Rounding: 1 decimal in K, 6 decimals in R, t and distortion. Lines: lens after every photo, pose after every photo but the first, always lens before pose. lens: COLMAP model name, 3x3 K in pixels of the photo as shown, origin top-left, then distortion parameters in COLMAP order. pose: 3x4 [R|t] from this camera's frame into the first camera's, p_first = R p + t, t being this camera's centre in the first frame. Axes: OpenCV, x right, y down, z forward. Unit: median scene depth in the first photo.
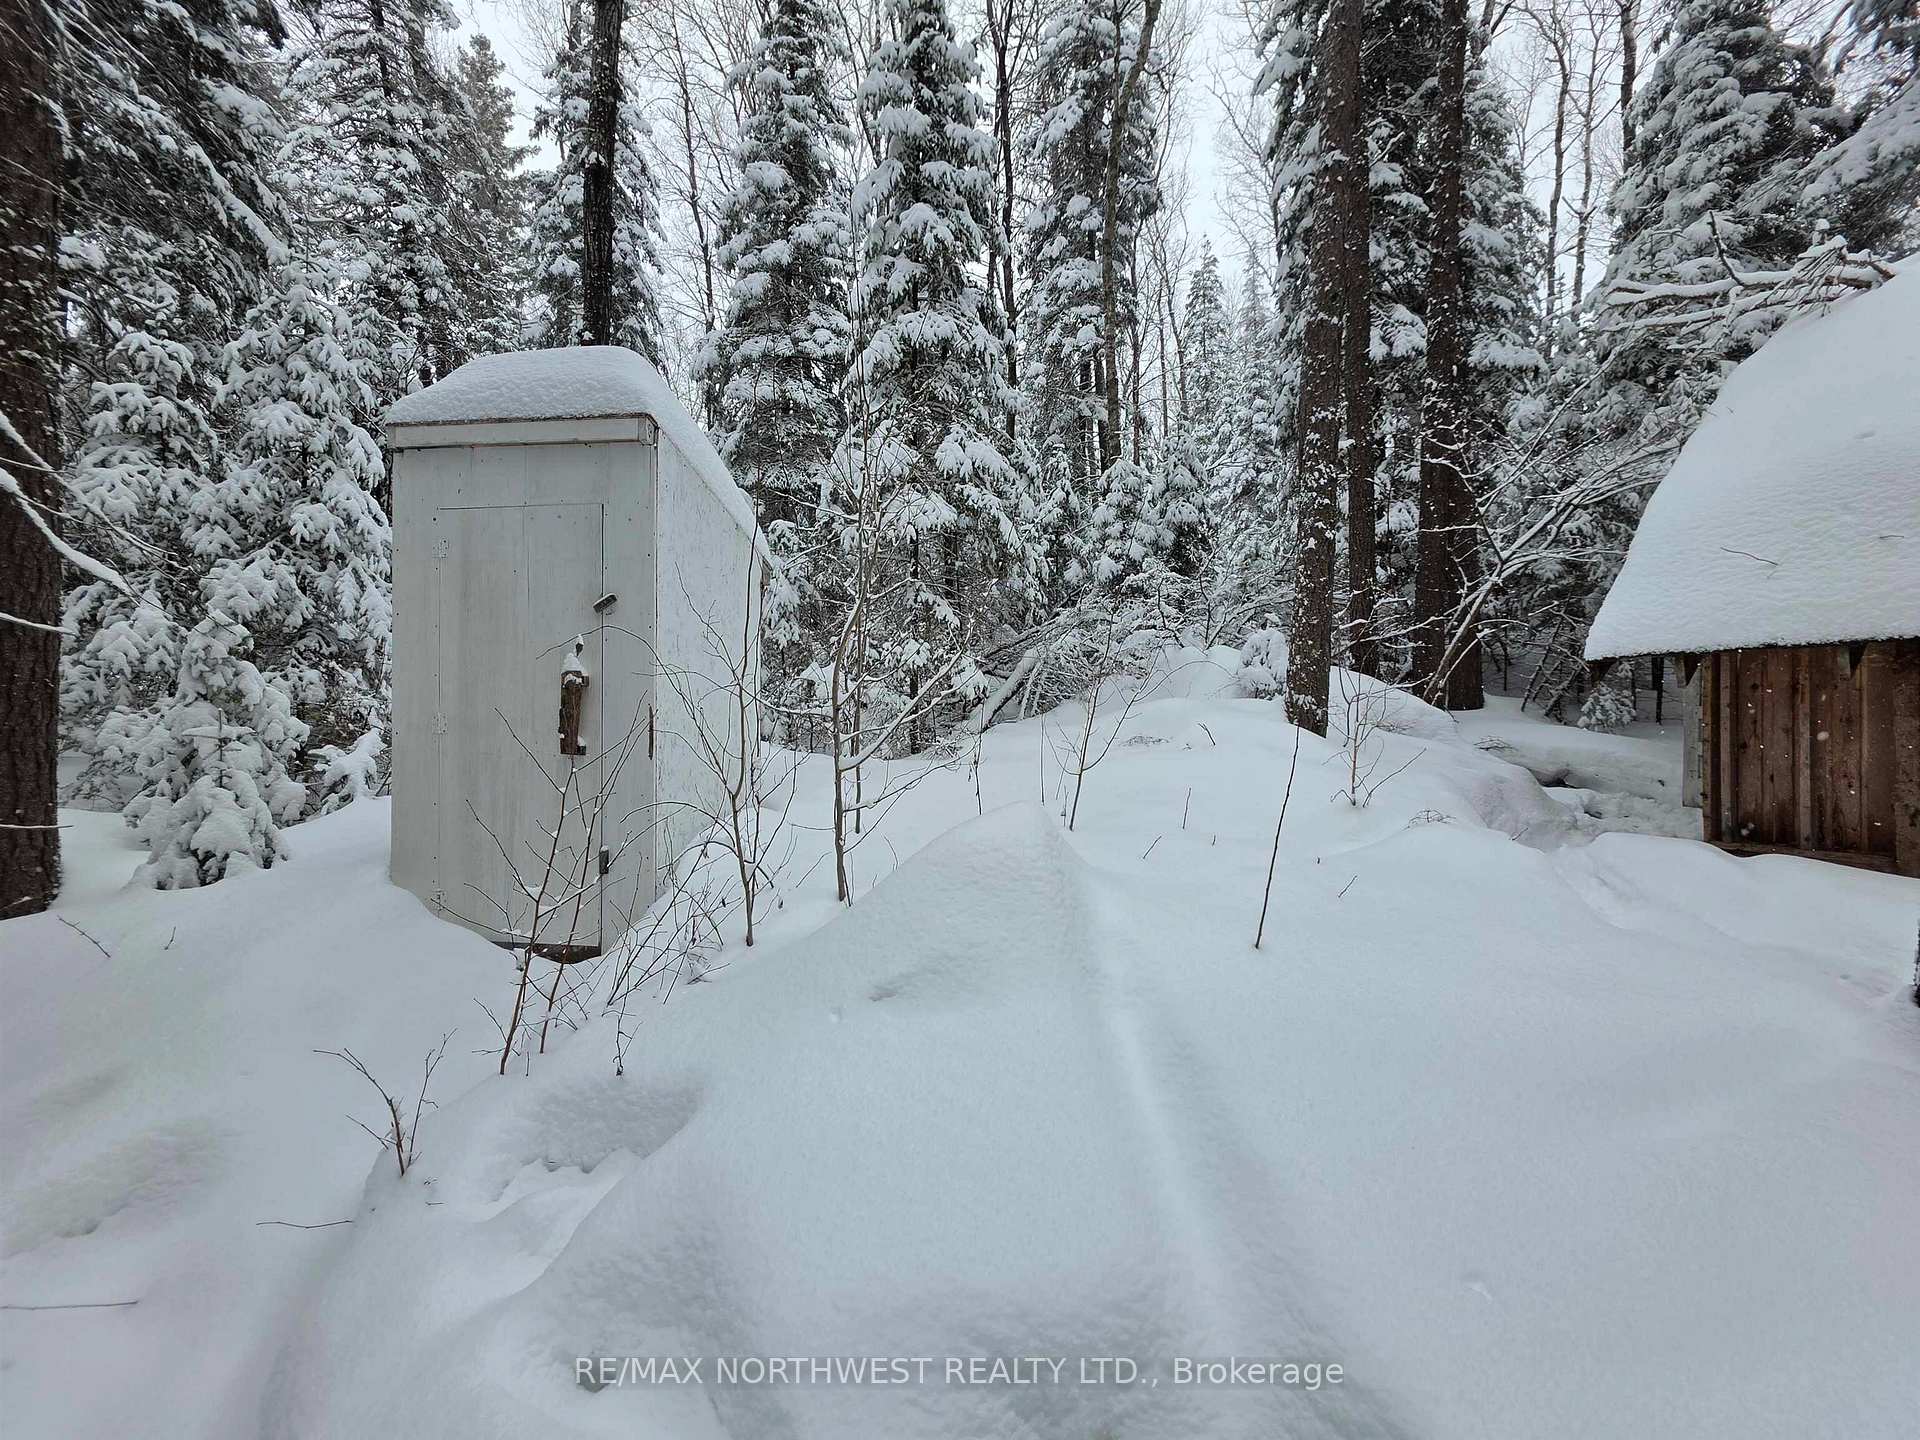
lens RADIAL K [[770.7, 0, 956.1], [0, 770.7, 714.9], [0, 0, 1]] dist [0.002033, -0.001374]
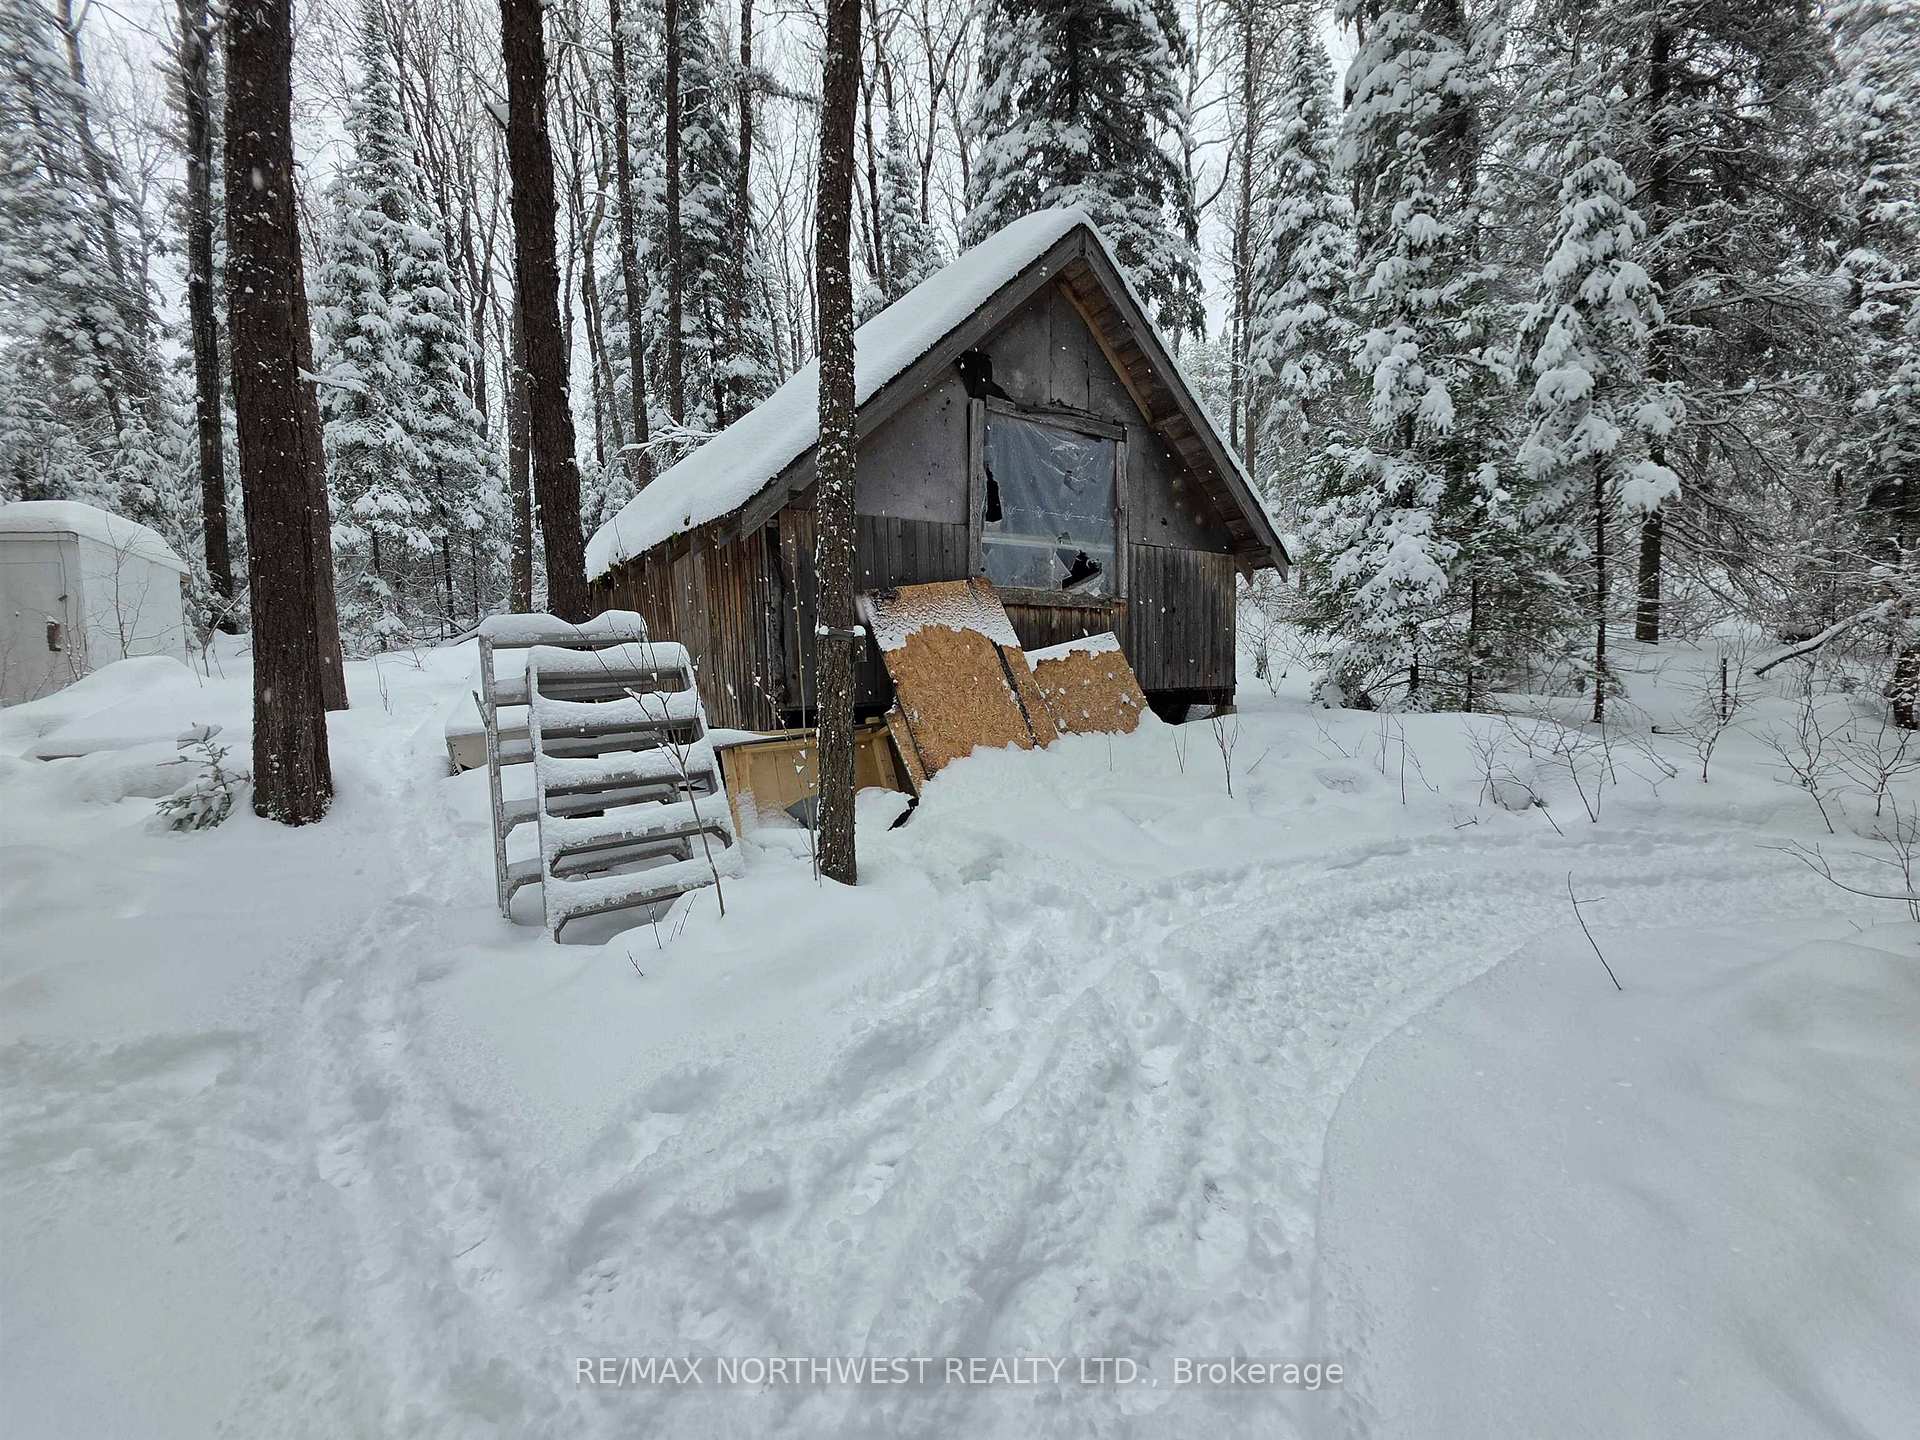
lens RADIAL K [[770.7, 0, 962.8], [0, 770.7, 711.8], [0, 0, 1]] dist [0.002033, -0.001374]
pose [[0.989922, -0.041885, 0.135281, 0.898946], [0.033343, 0.997341, 0.064797, 0.074899], [-0.137636, -0.059633, 0.988686, -0.850829]]
